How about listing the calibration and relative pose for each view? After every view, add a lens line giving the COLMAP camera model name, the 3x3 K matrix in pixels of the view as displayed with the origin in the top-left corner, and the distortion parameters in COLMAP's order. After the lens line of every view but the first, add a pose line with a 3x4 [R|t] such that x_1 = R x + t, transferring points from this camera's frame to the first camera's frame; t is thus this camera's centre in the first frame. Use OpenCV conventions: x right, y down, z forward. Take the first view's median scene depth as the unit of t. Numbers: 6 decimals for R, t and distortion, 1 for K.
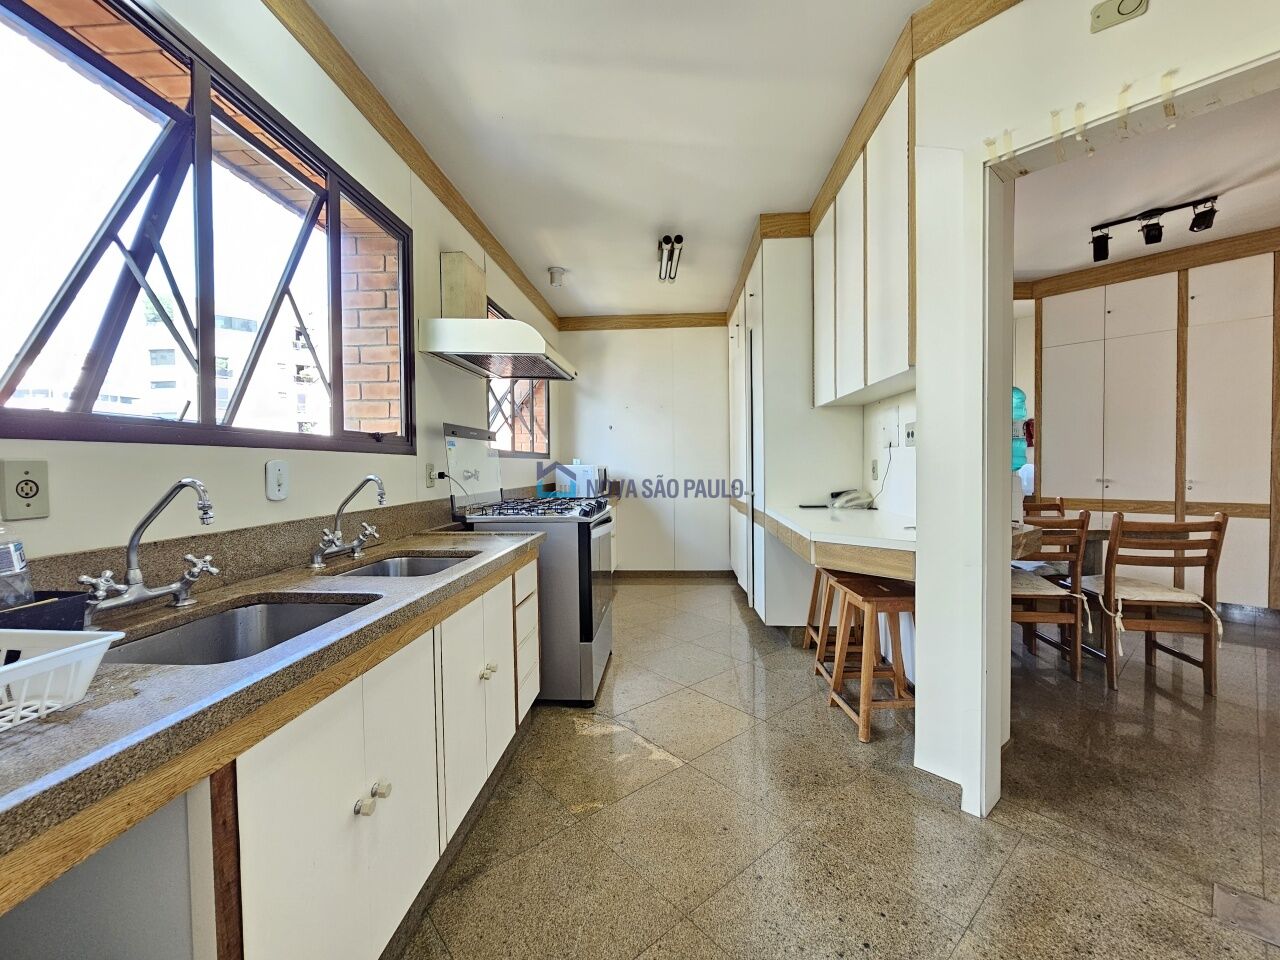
lens RADIAL K [[524.2, 0, 640.8], [0, 524.2, 476.4], [0, 0, 1]] dist [0.001210, -0.000594]
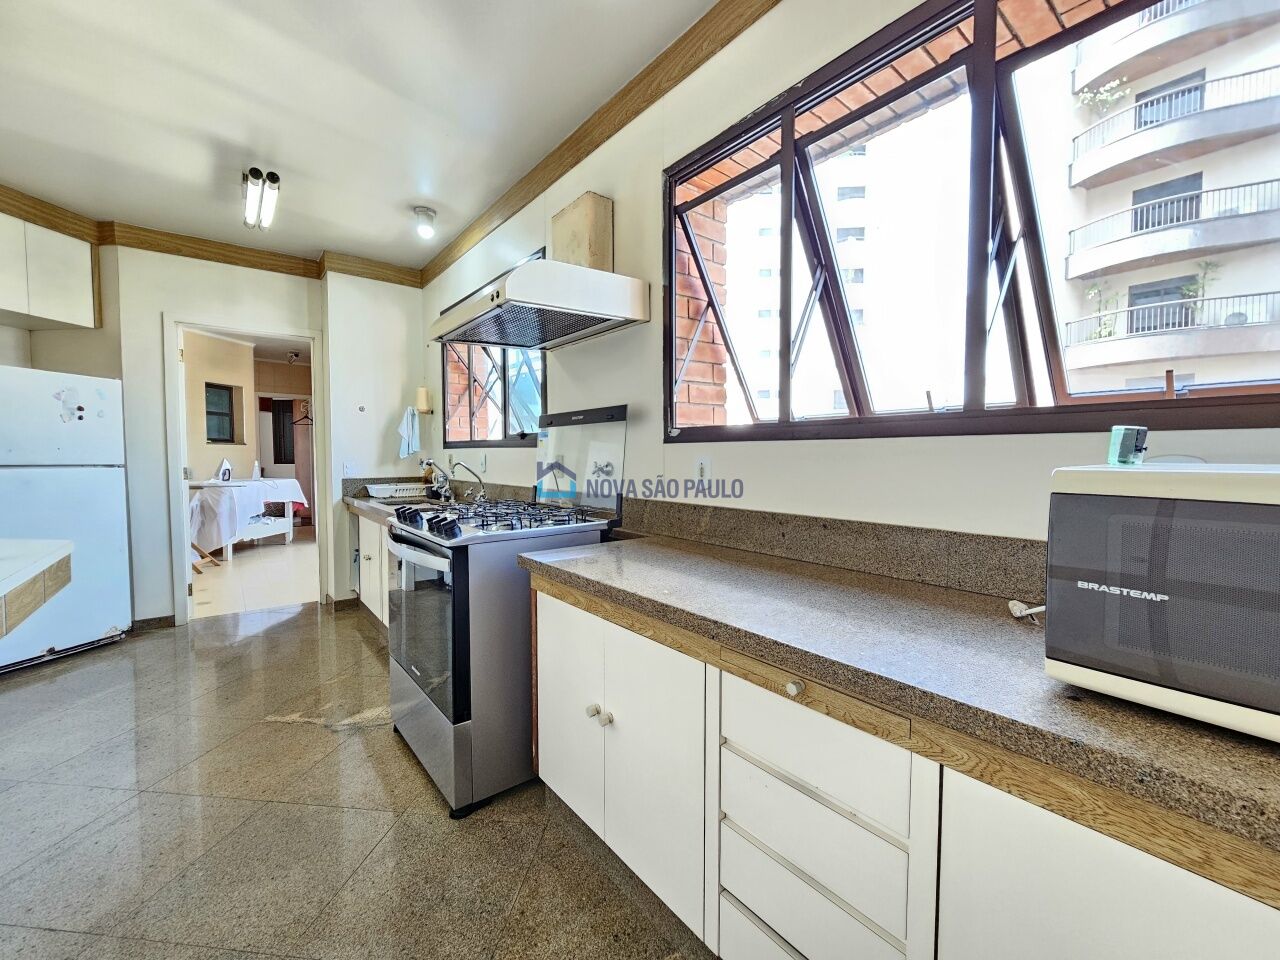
lens RADIAL K [[524.2, 0, 636.6], [0, 524.2, 481.2], [0, 0, 1]] dist [0.001210, -0.000594]
pose [[-0.742555, 0.028336, -0.669186, 0.209560], [-0.021734, 0.997559, 0.066357, -0.051461], [0.669433, 0.063818, -0.740127, 2.157179]]
